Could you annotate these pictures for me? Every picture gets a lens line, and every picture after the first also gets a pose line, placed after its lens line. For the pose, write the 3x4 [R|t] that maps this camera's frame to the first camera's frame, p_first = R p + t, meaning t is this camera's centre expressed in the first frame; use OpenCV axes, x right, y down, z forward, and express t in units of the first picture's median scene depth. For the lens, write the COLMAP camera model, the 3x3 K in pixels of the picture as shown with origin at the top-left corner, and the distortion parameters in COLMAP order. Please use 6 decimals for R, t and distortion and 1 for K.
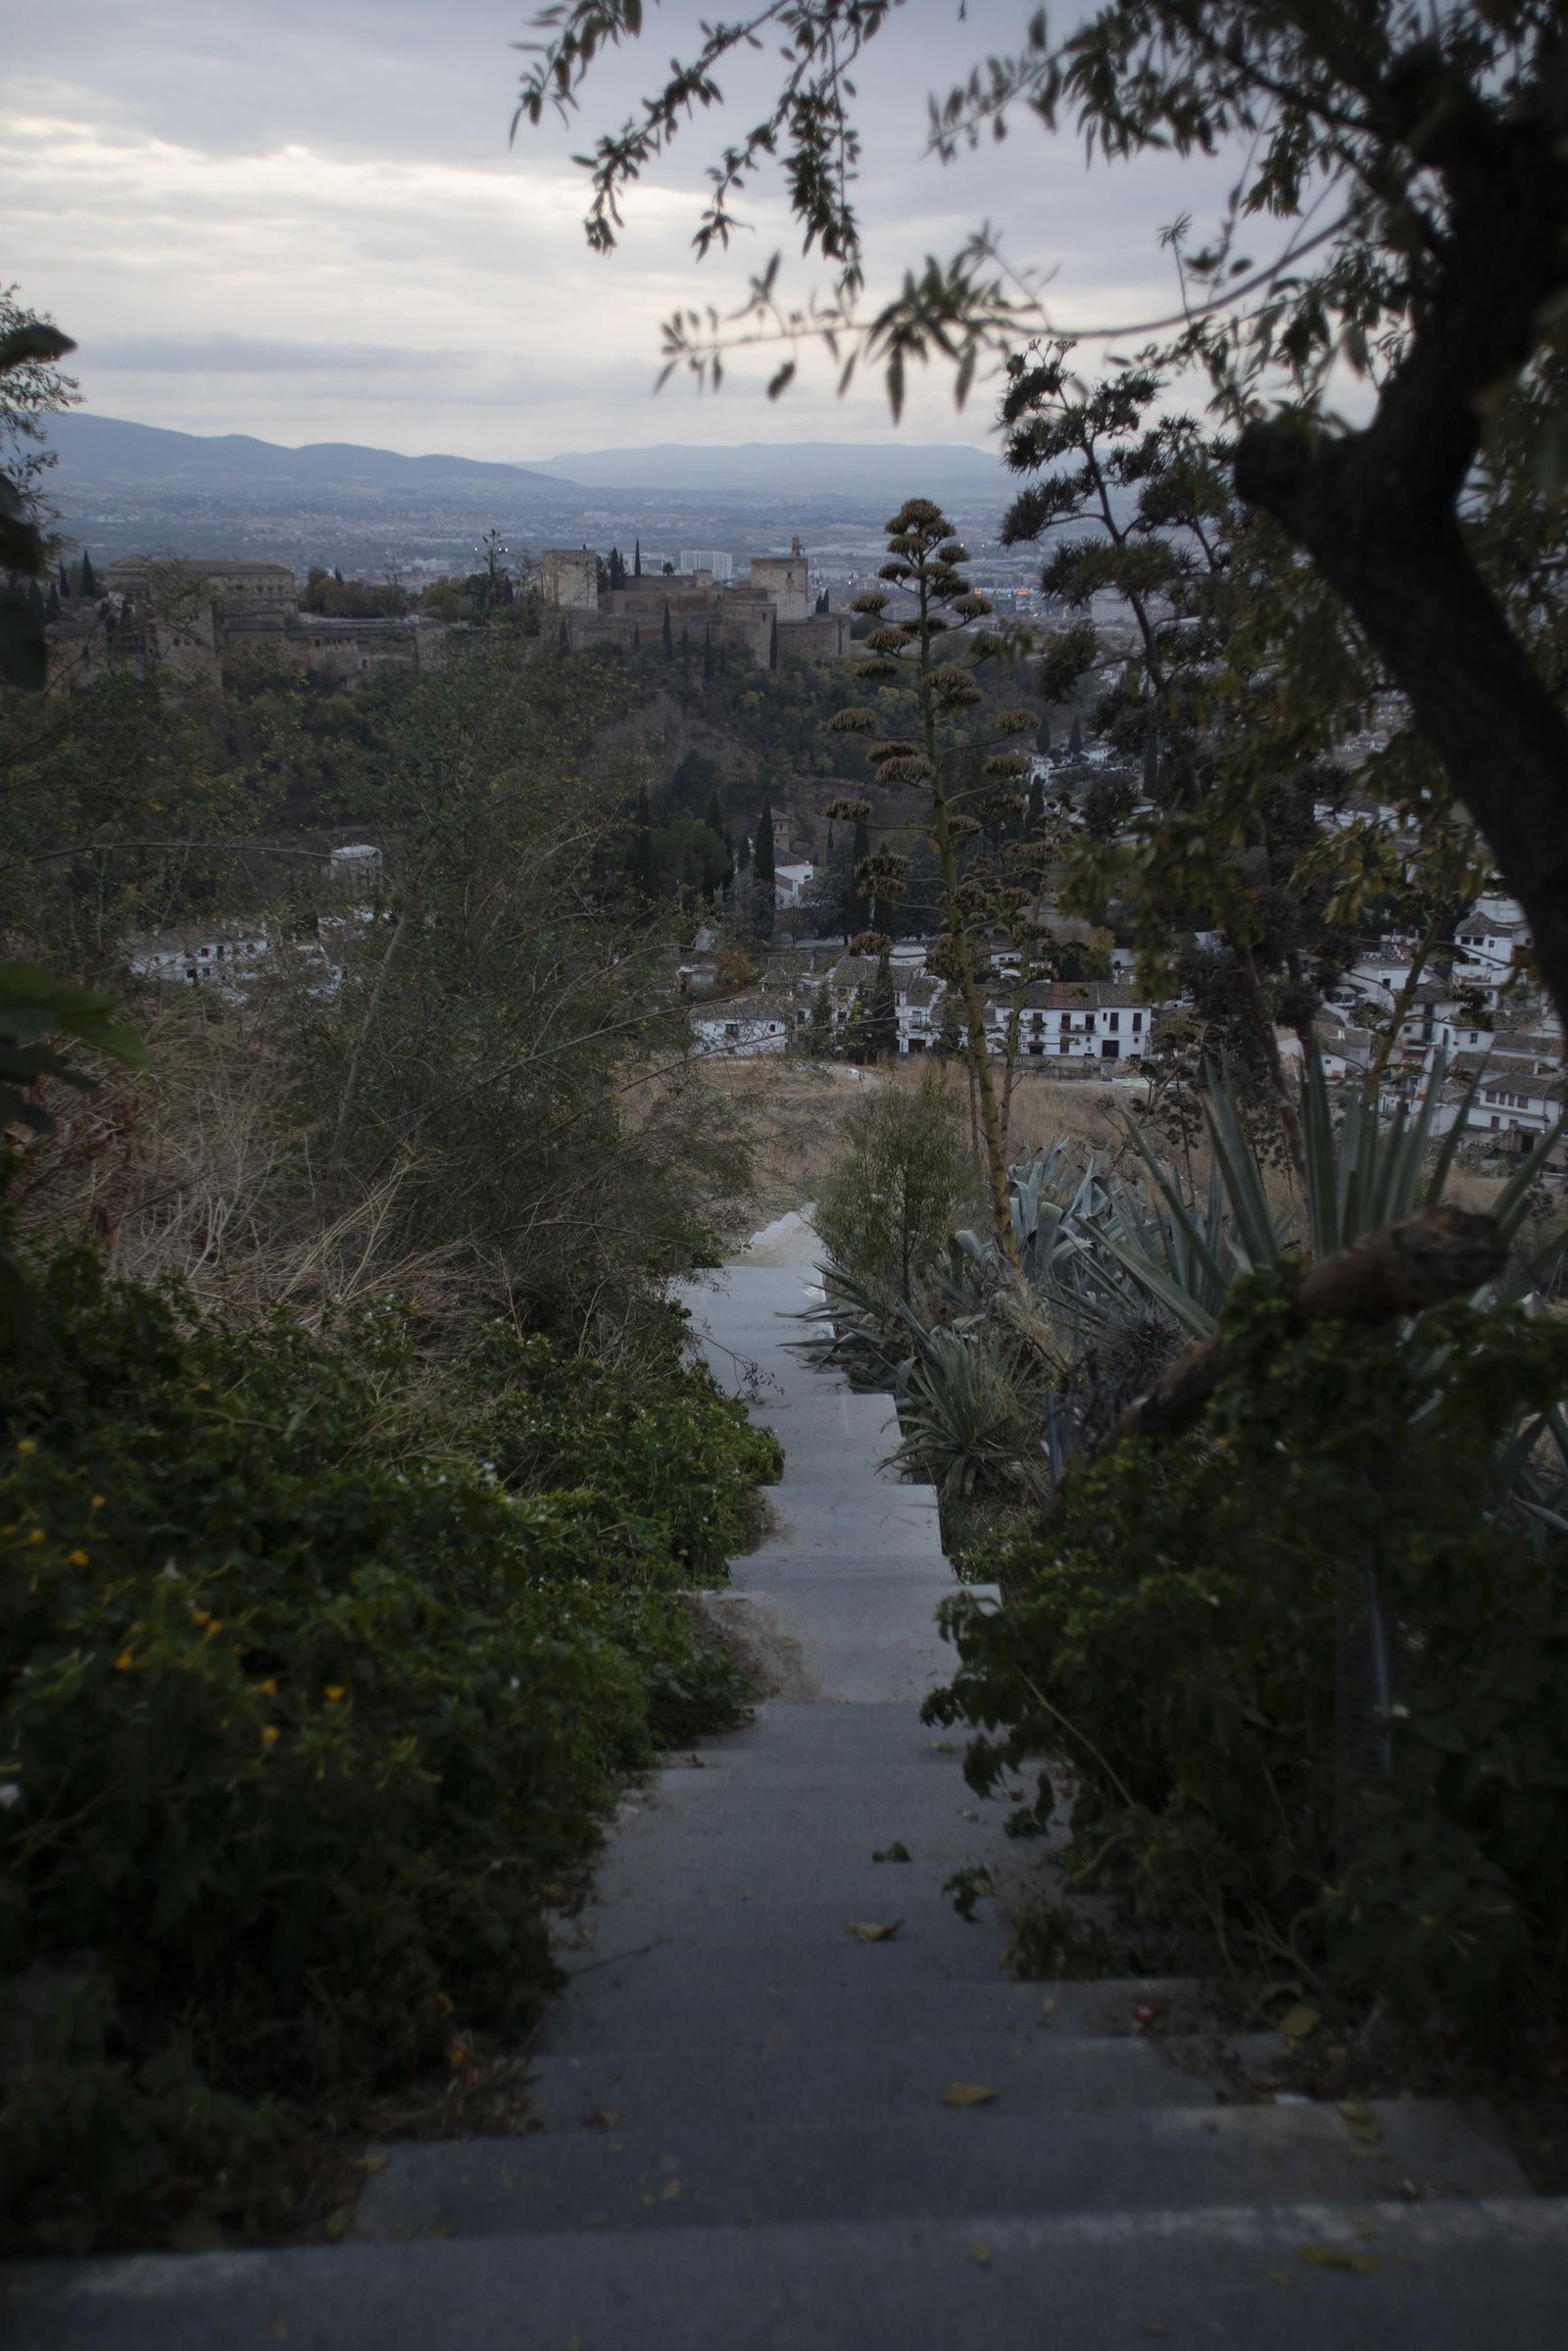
lens RADIAL K [[1843.8, 0, 845.8], [0, 1843.8, 1176.1], [0, 0, 1]] dist [0.006292, 0.003307]
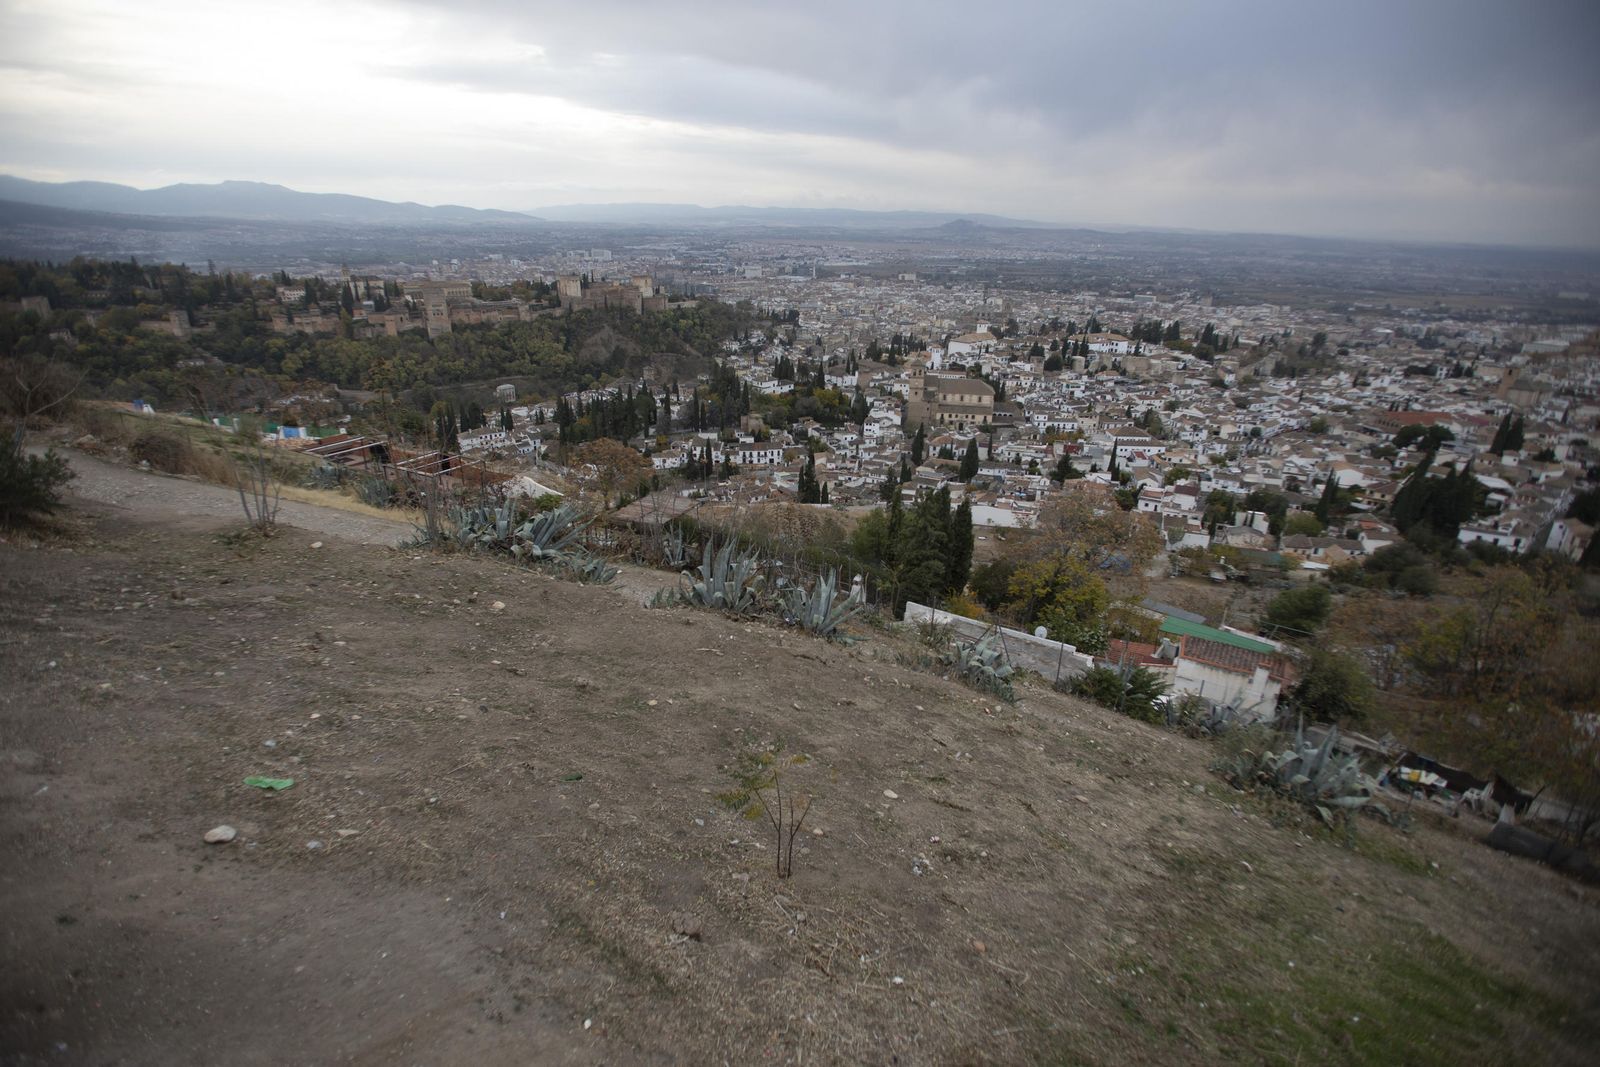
lens RADIAL K [[1037.0, 0, 818.8], [0, 1037.0, 533.6], [0, 0, 1]] dist [-0.085386, 0.113152]
pose [[0.972738, -0.064403, 0.222785, -0.946119], [0.039425, 0.992606, 0.114804, -0.663180], [-0.228531, -0.102891, 0.968084, -4.136295]]
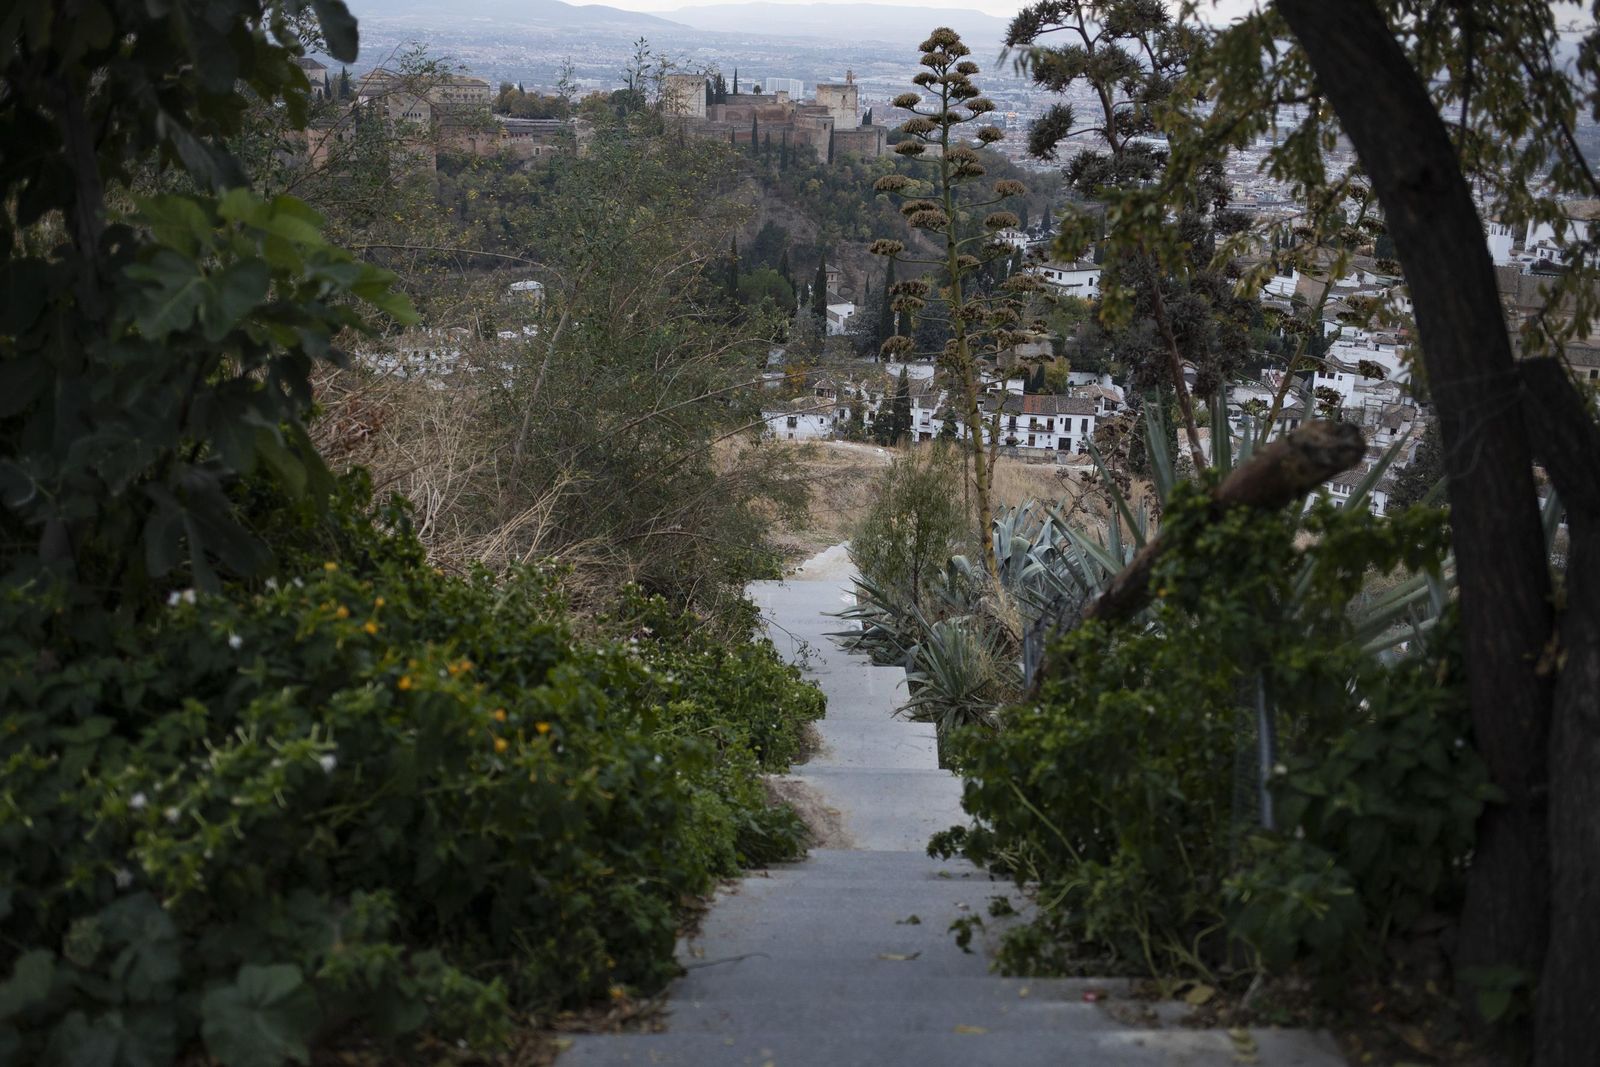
lens RADIAL K [[1332.7, 0, 864.6], [0, 1332.7, 533.9], [0, 0, 1]] dist [-0.036452, -0.001294]
pose [[0.999442, 0.033177, -0.003939, -0.001957], [-0.033172, 0.999449, 0.001334, 0.008713], [0.003981, -0.001202, 0.999991, -0.002709]]
